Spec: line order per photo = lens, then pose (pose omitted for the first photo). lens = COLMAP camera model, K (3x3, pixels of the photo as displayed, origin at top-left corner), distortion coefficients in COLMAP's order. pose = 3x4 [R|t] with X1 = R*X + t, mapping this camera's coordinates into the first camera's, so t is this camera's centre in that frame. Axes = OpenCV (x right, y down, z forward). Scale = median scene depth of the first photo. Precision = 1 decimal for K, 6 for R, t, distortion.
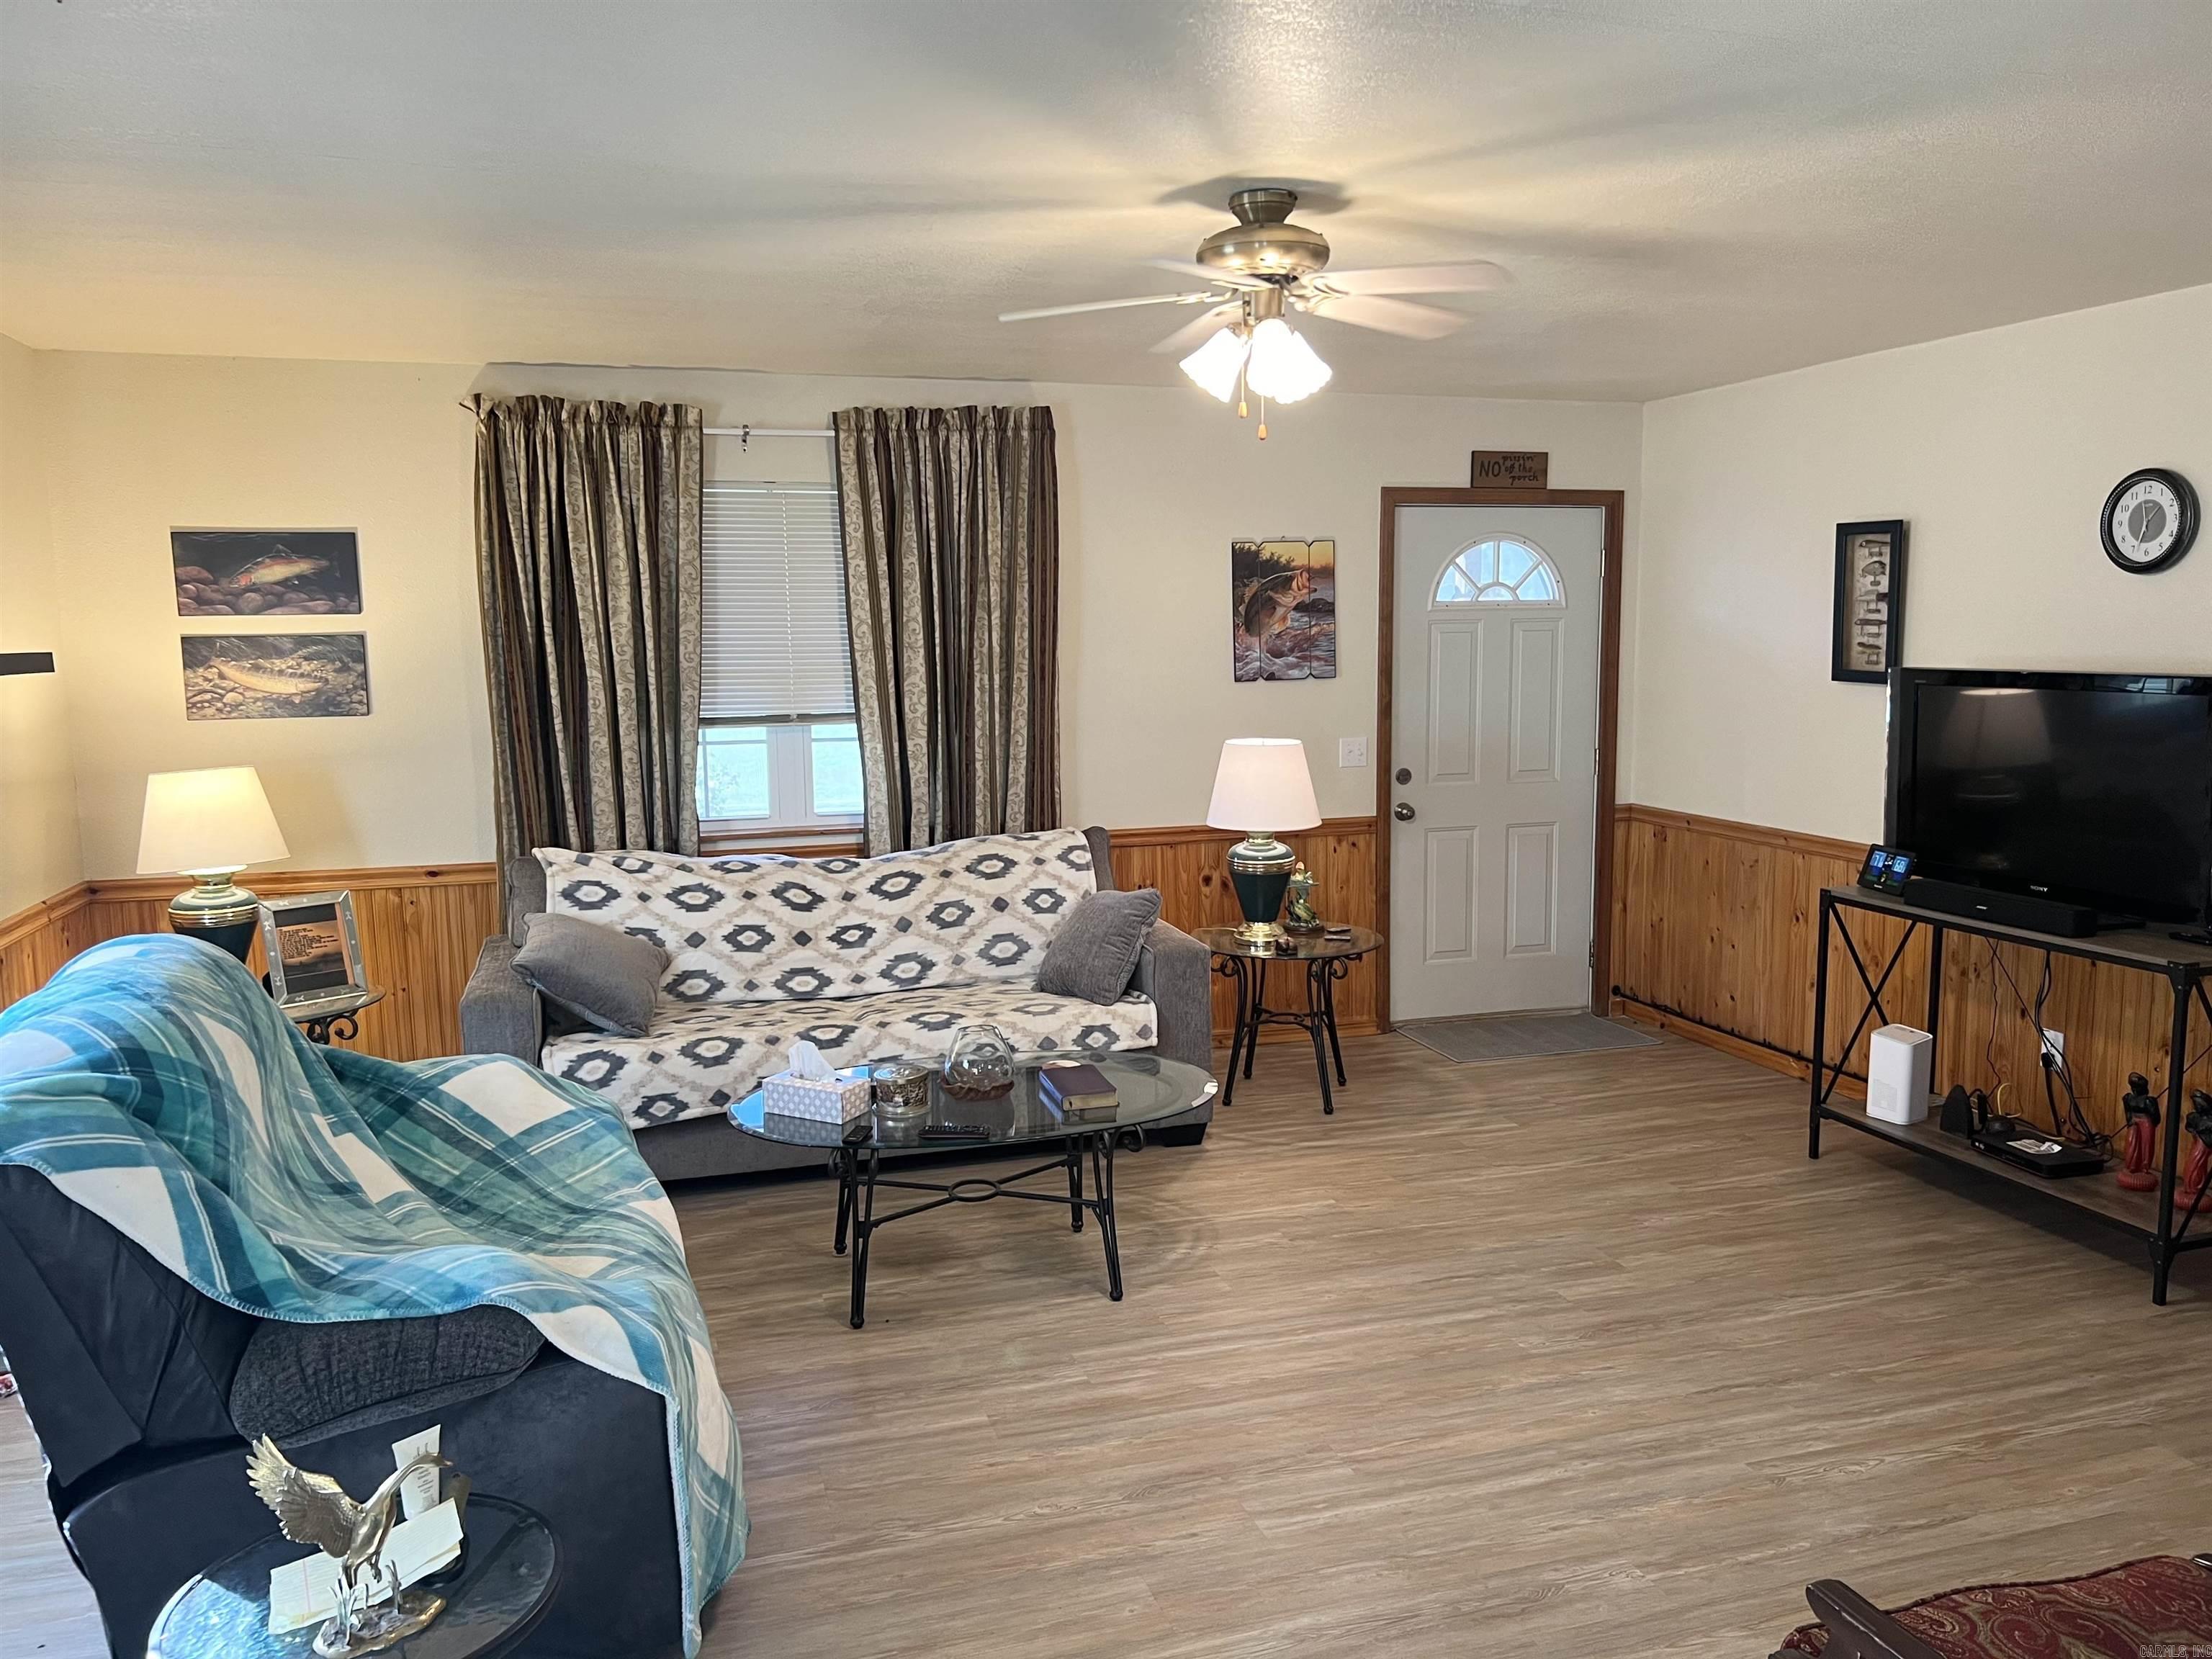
lens RADIAL K [[1646.7, 0, 1107.8], [0, 1646.7, 866.4], [0, 0, 1]] dist [0.009295, -0.000792]
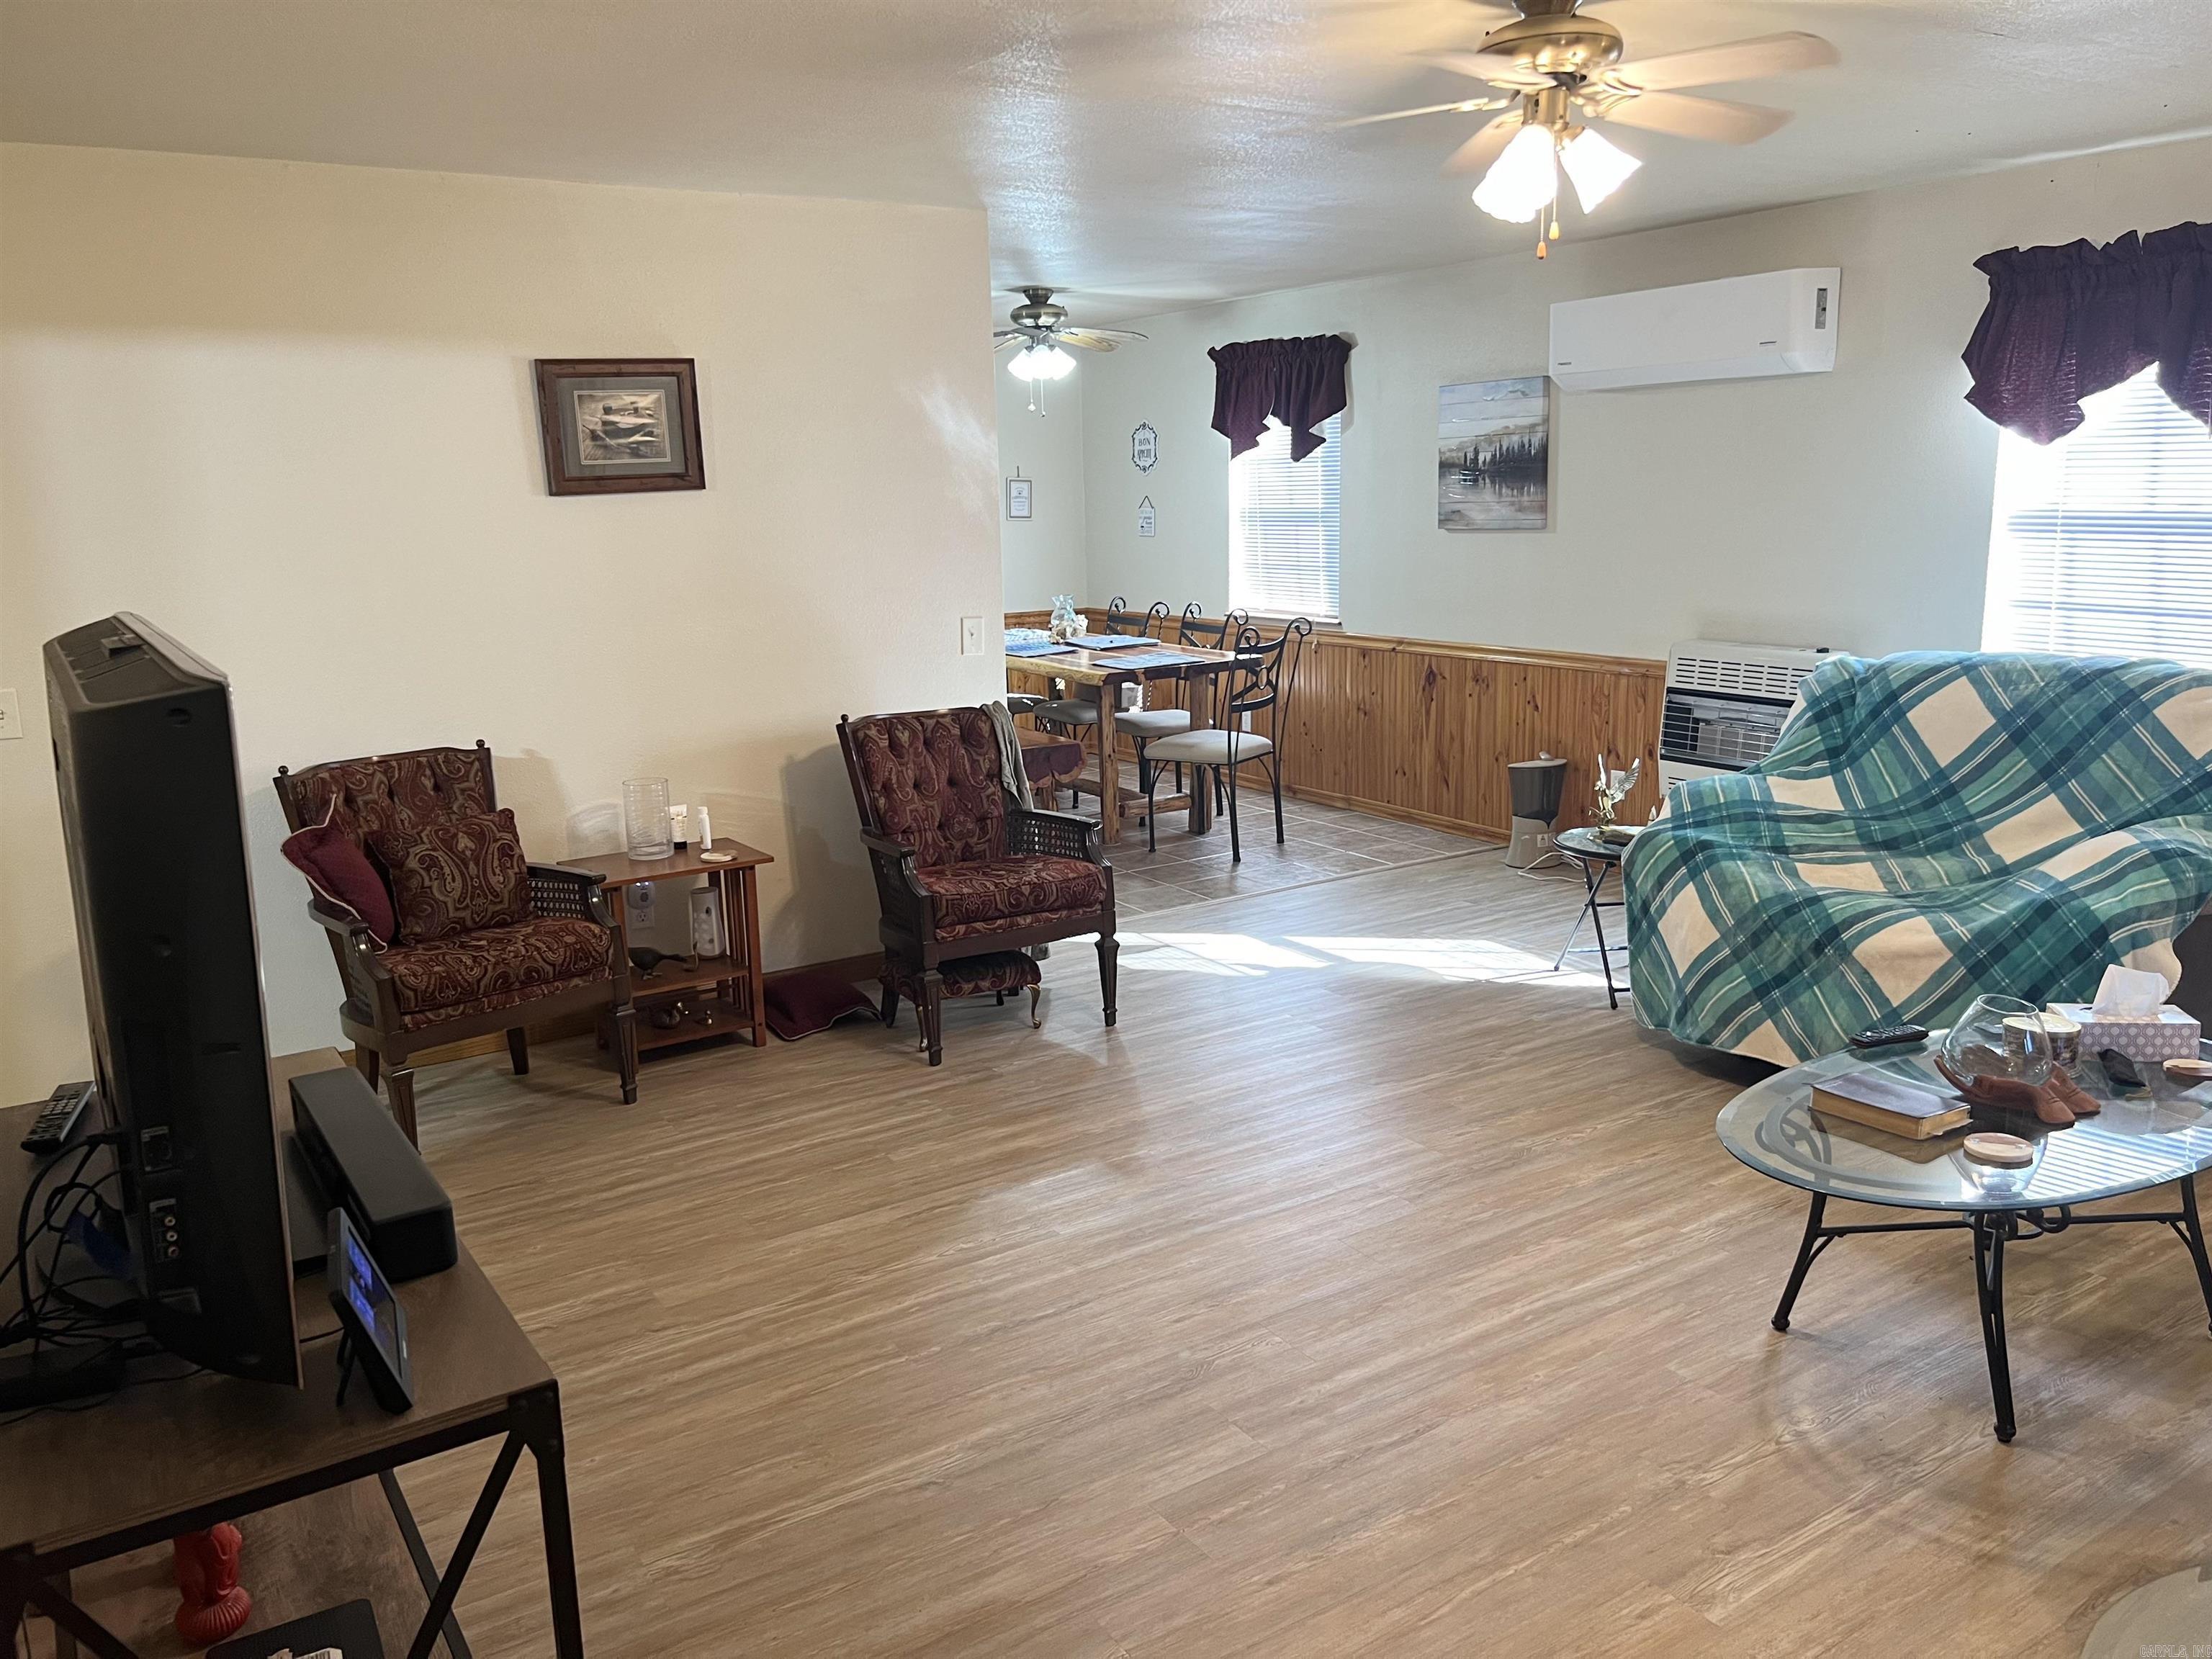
lens RADIAL K [[1676.0, 0, 1106.0], [0, 1676.0, 829.5], [0, 0, 1]] dist [0.099979, -0.118993]
pose [[-0.962903, 0.091570, -0.253836, 0.382997], [-0.003307, 0.936590, 0.350413, -0.187179], [0.269828, 0.338253, -0.901542, 1.202445]]
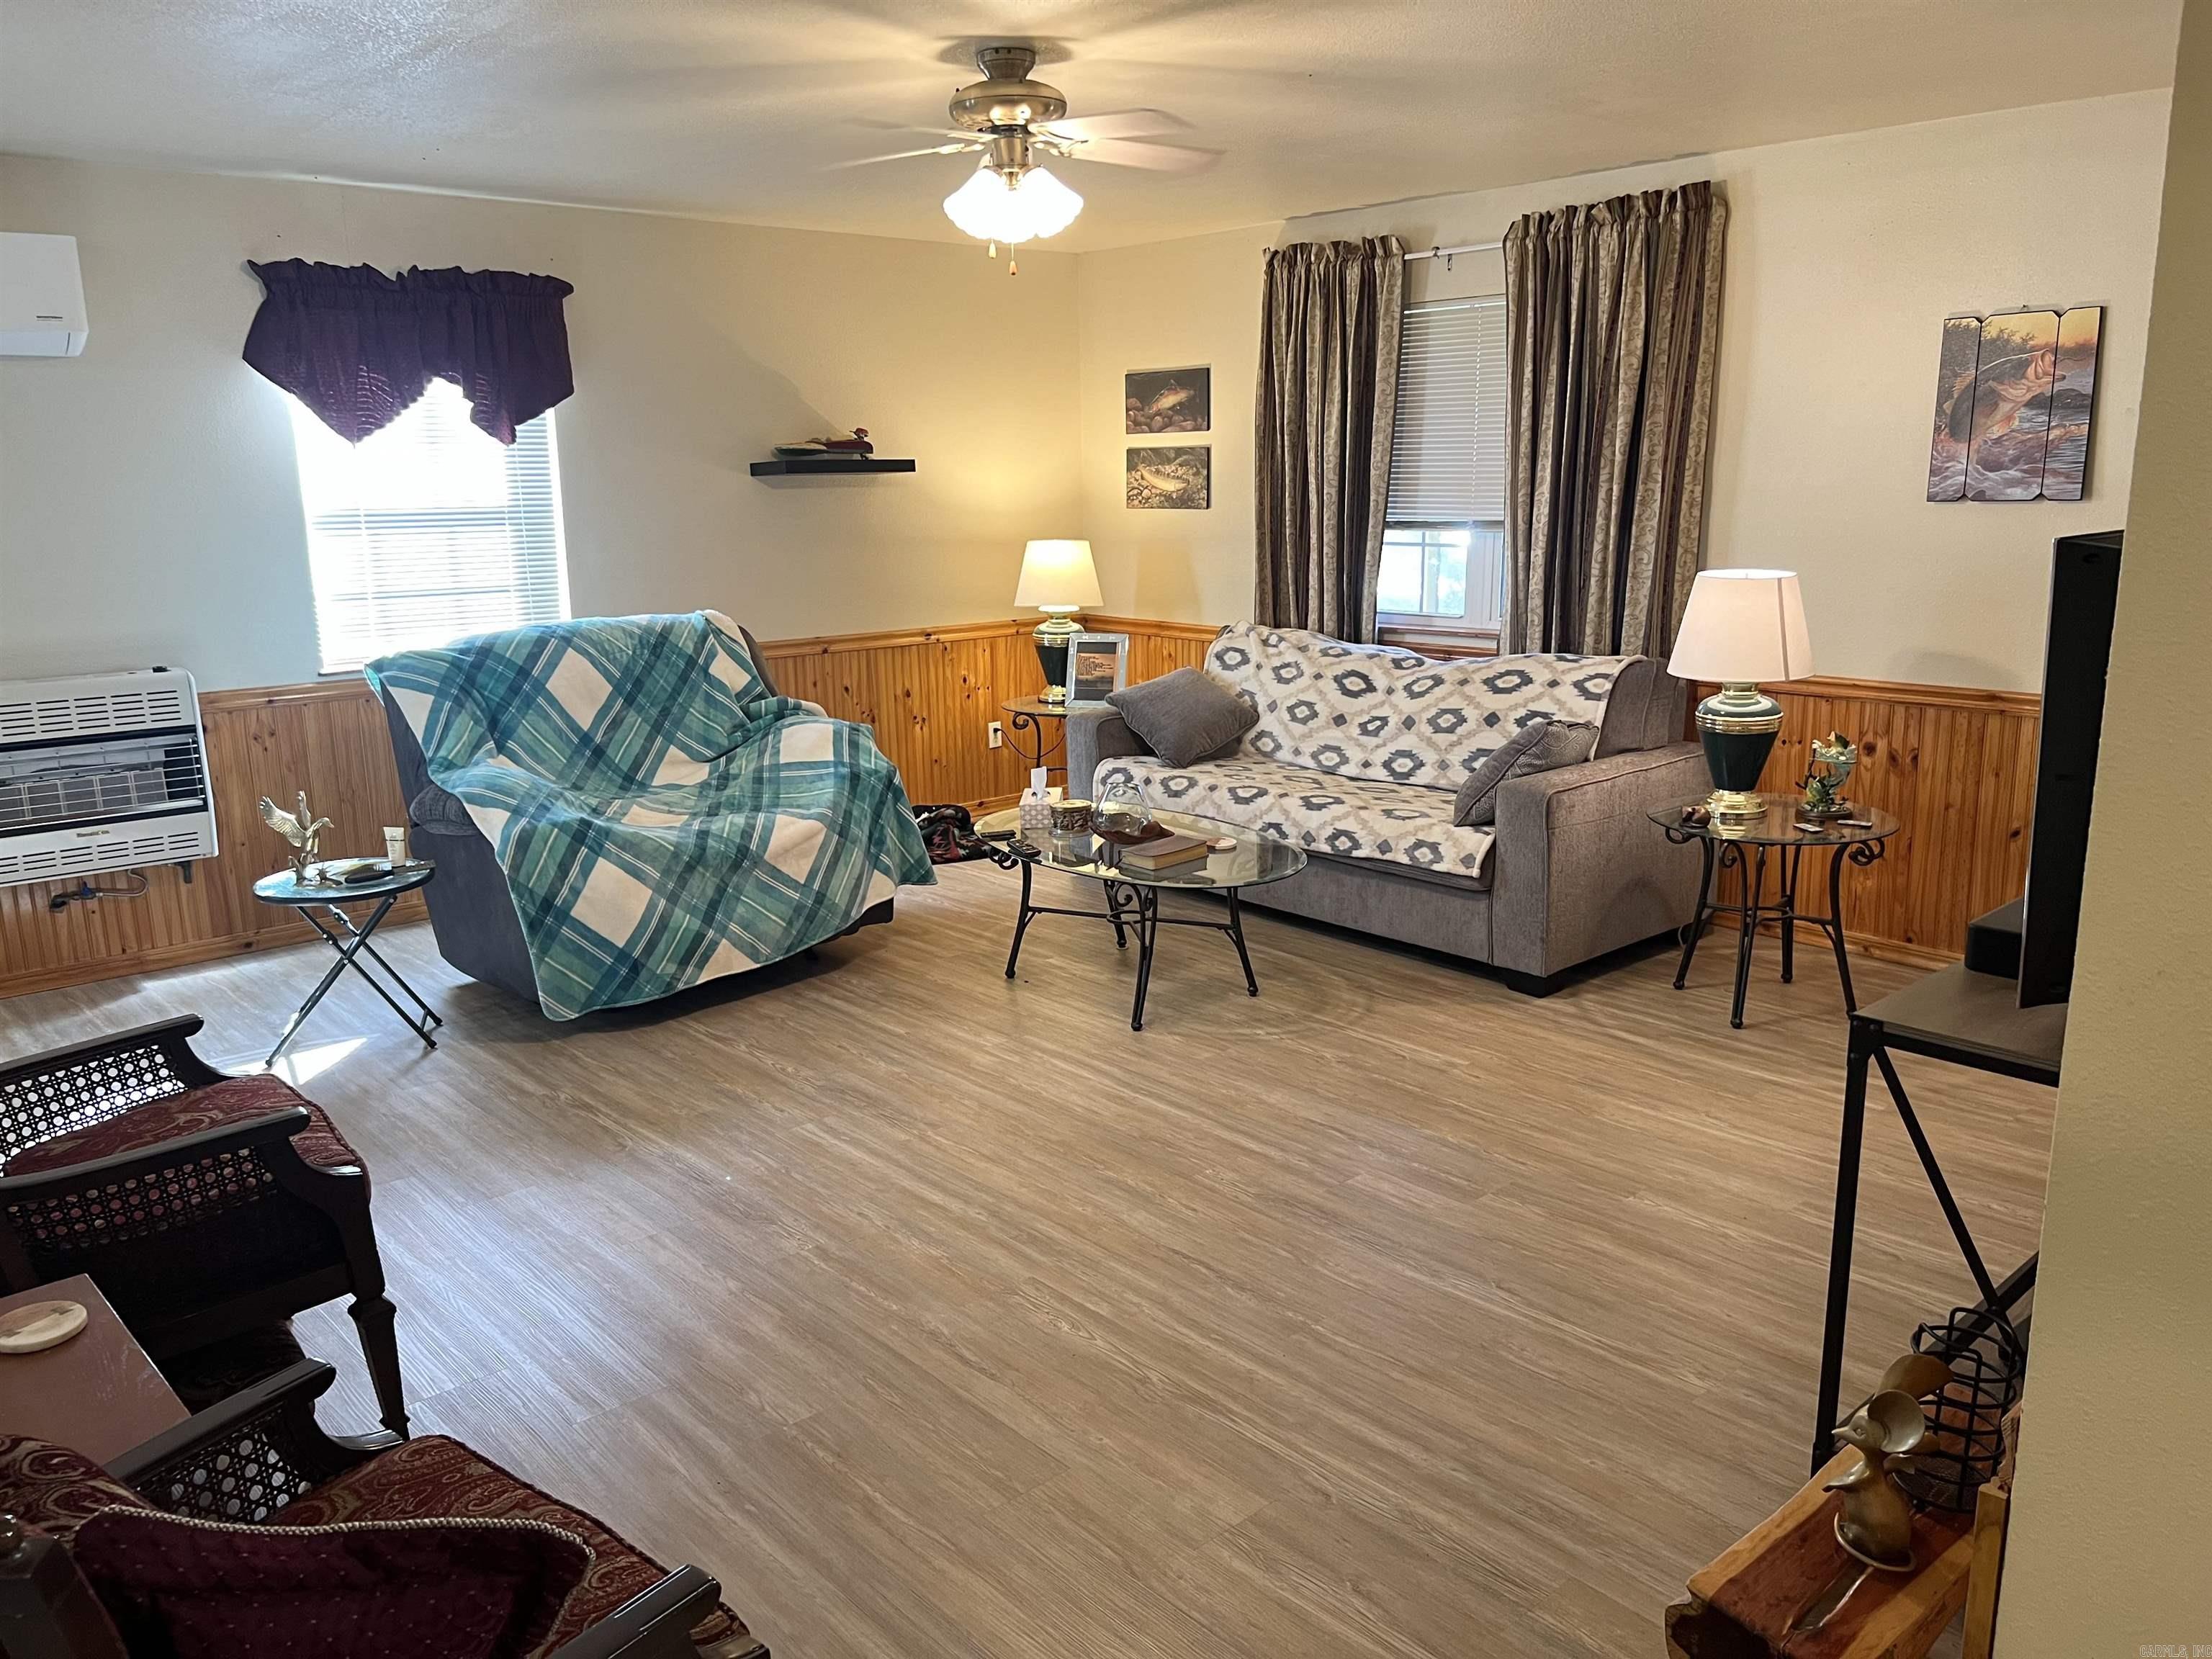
lens RADIAL K [[1676.0, 0, 1106.0], [0, 1676.0, 829.5], [0, 0, 1]] dist [0.099979, -0.118993]
pose [[0.416469, 0.201089, -0.886632, 0.781181], [-0.124433, 0.978662, 0.163513, -0.051161], [0.900594, 0.042228, 0.432605, 0.355904]]
